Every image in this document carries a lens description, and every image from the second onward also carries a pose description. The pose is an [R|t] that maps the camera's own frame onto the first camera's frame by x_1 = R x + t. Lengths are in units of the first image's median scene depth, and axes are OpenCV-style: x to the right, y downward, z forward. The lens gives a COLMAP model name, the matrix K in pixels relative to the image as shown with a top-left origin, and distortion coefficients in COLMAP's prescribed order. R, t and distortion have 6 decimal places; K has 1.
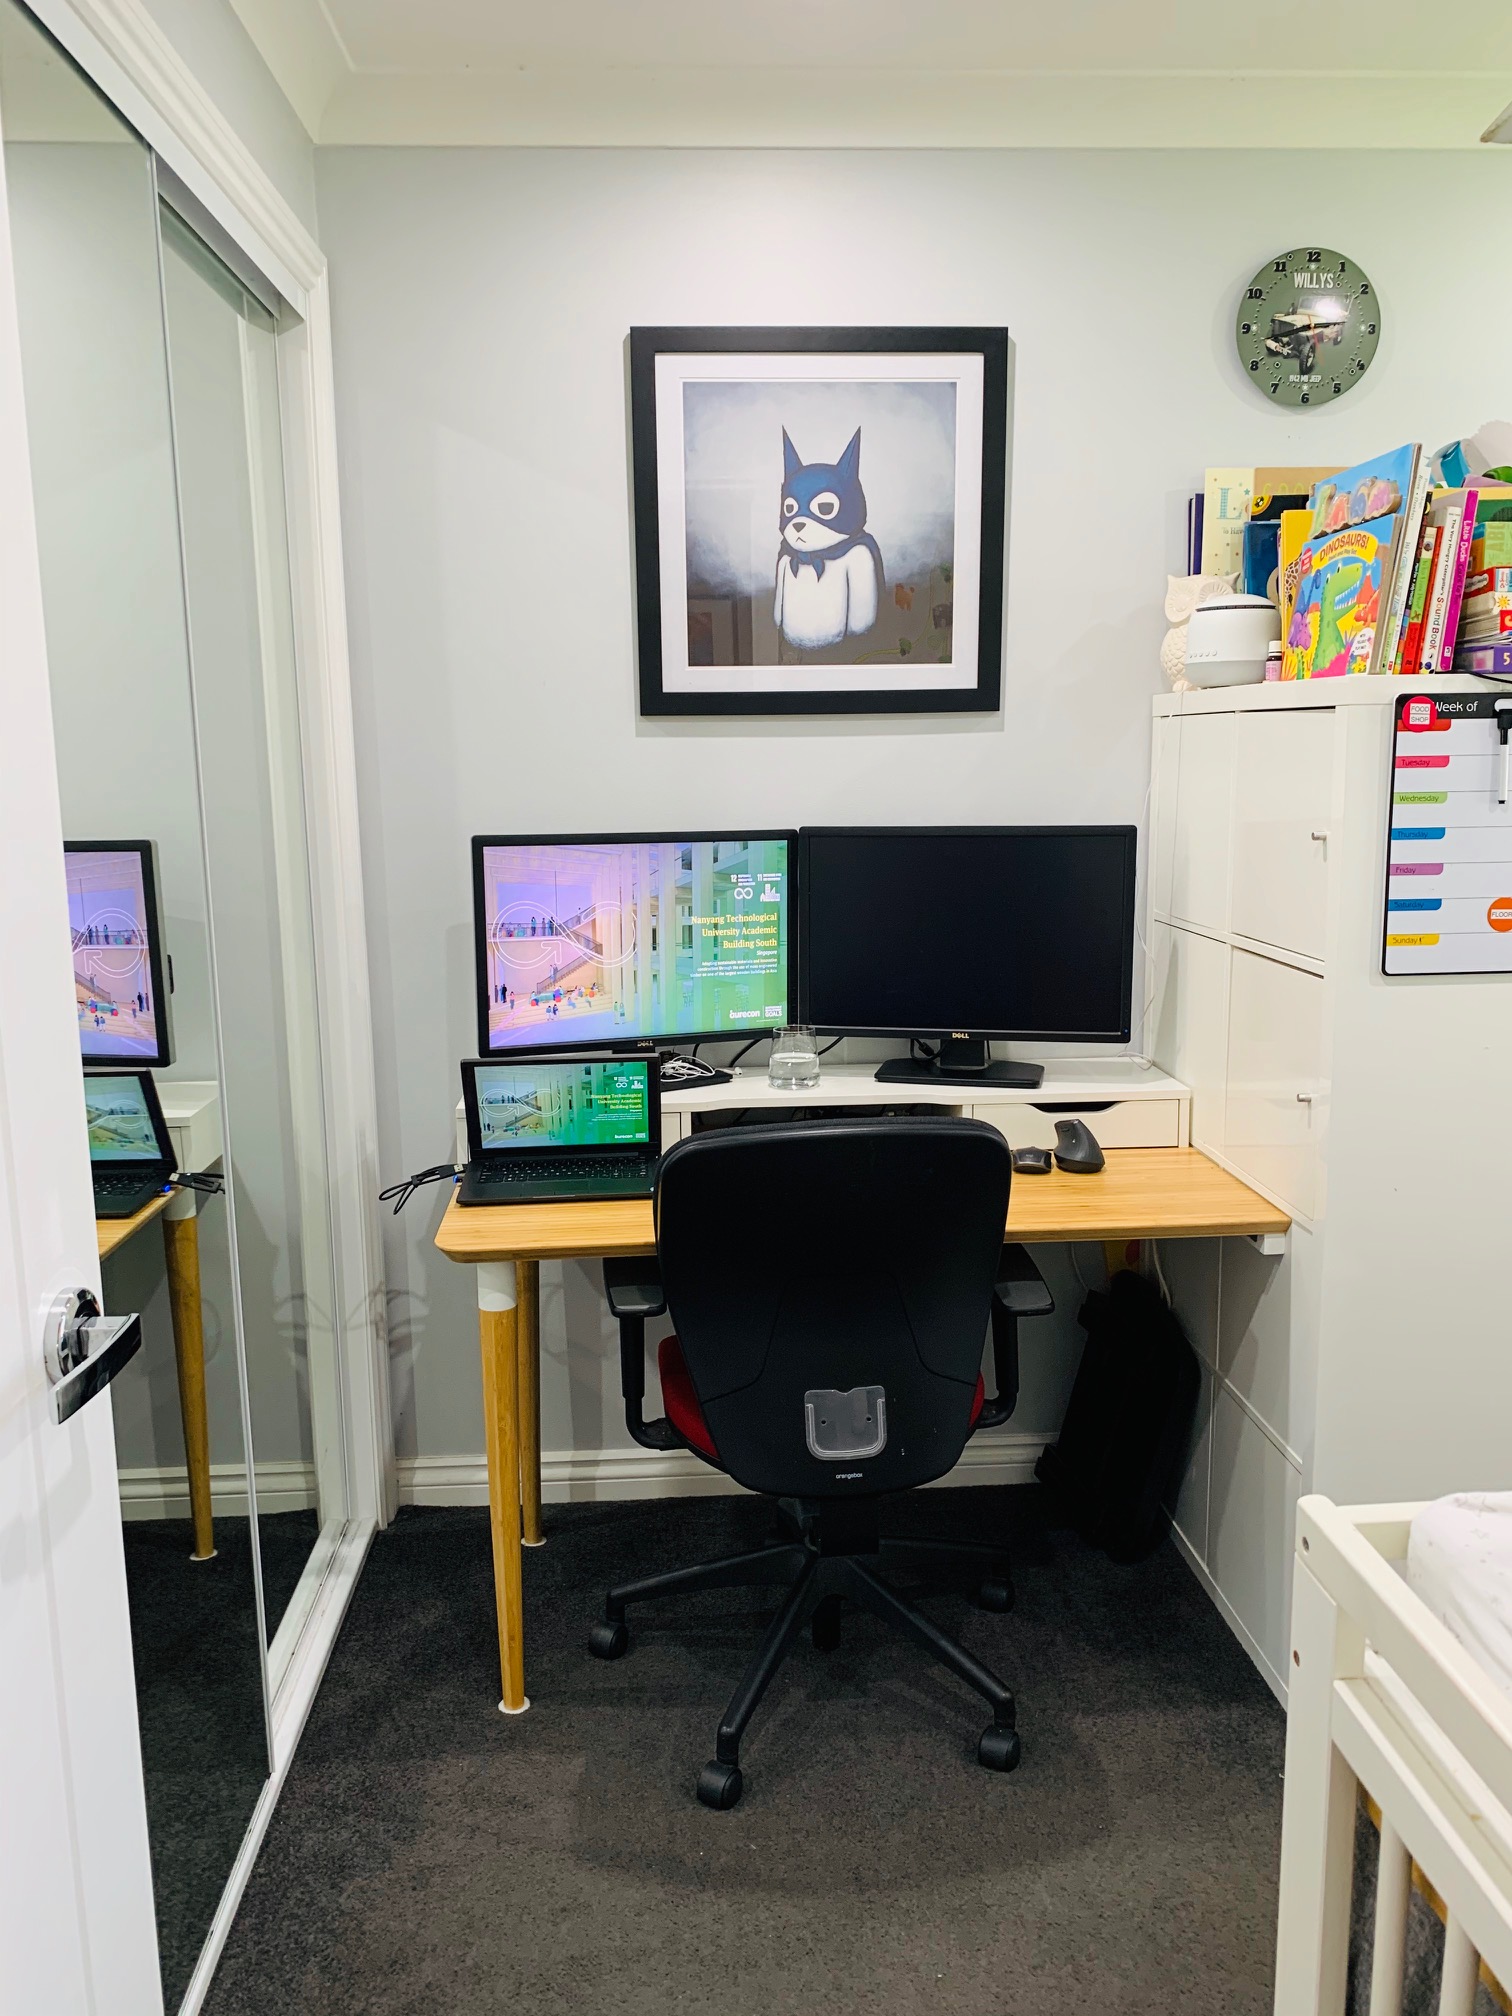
lens RADIAL K [[1556.6, 0, 755.5], [0, 1556.6, 996.8], [0, 0, 1]] dist [0.001873, 0.002621]
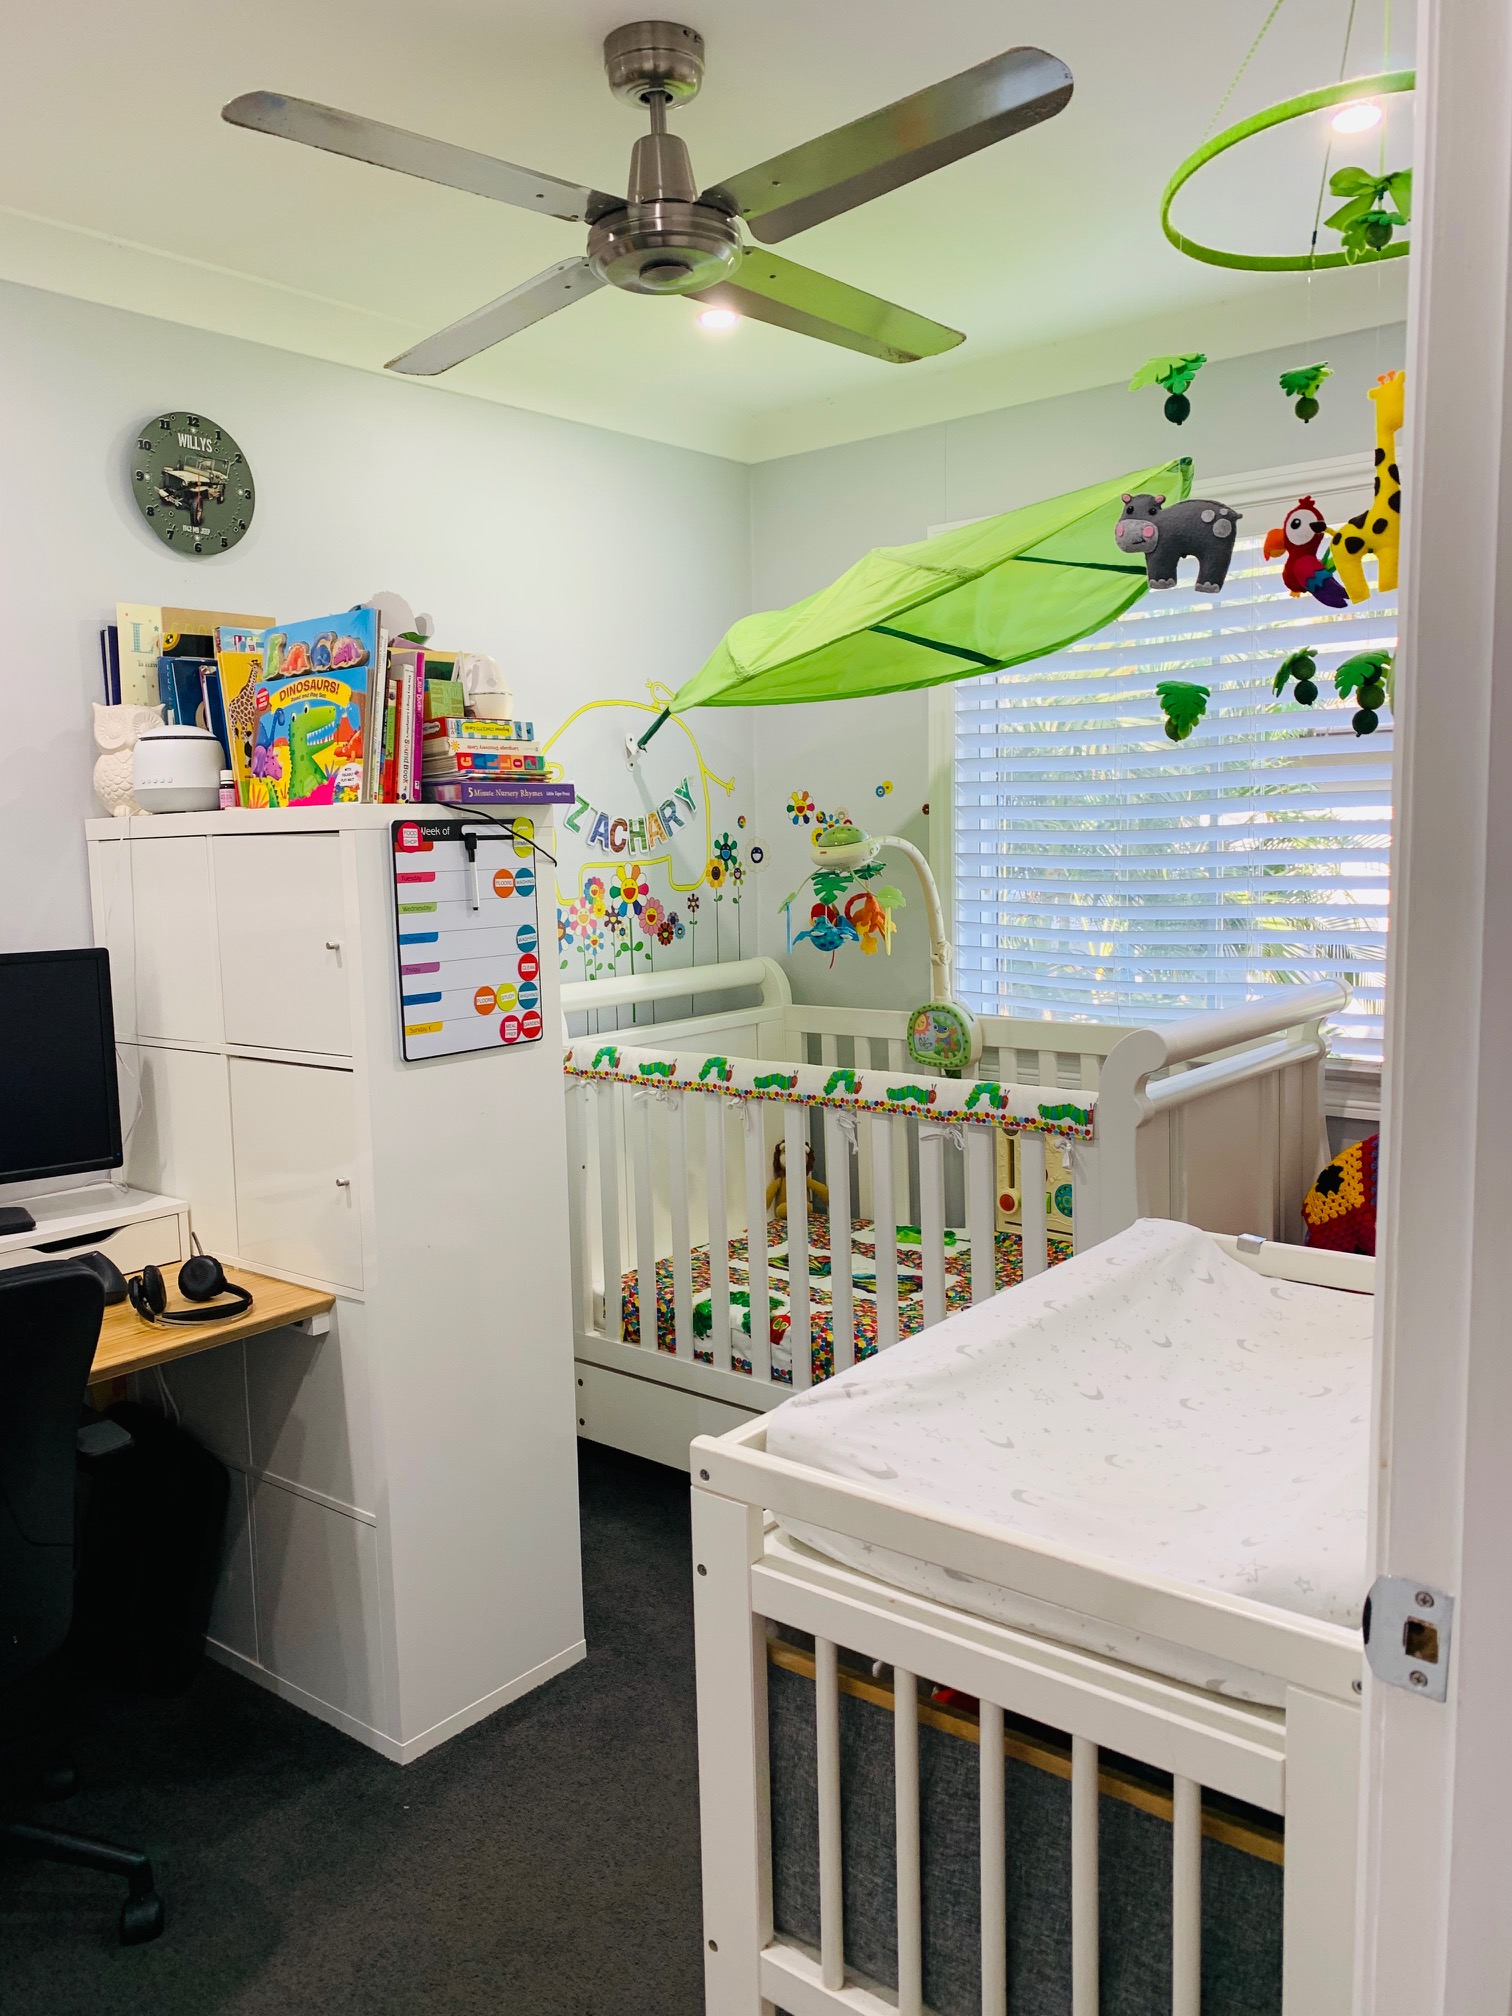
lens RADIAL K [[1554.7, 0, 764.6], [0, 1554.7, 999.6], [0, 0, 1]] dist [0.026311, -0.053974]
pose [[0.674077, -0.081419, 0.734160, -0.244964], [0.136958, 0.990449, -0.015908, -0.004553], [-0.725853, 0.111272, 0.678790, 0.020938]]
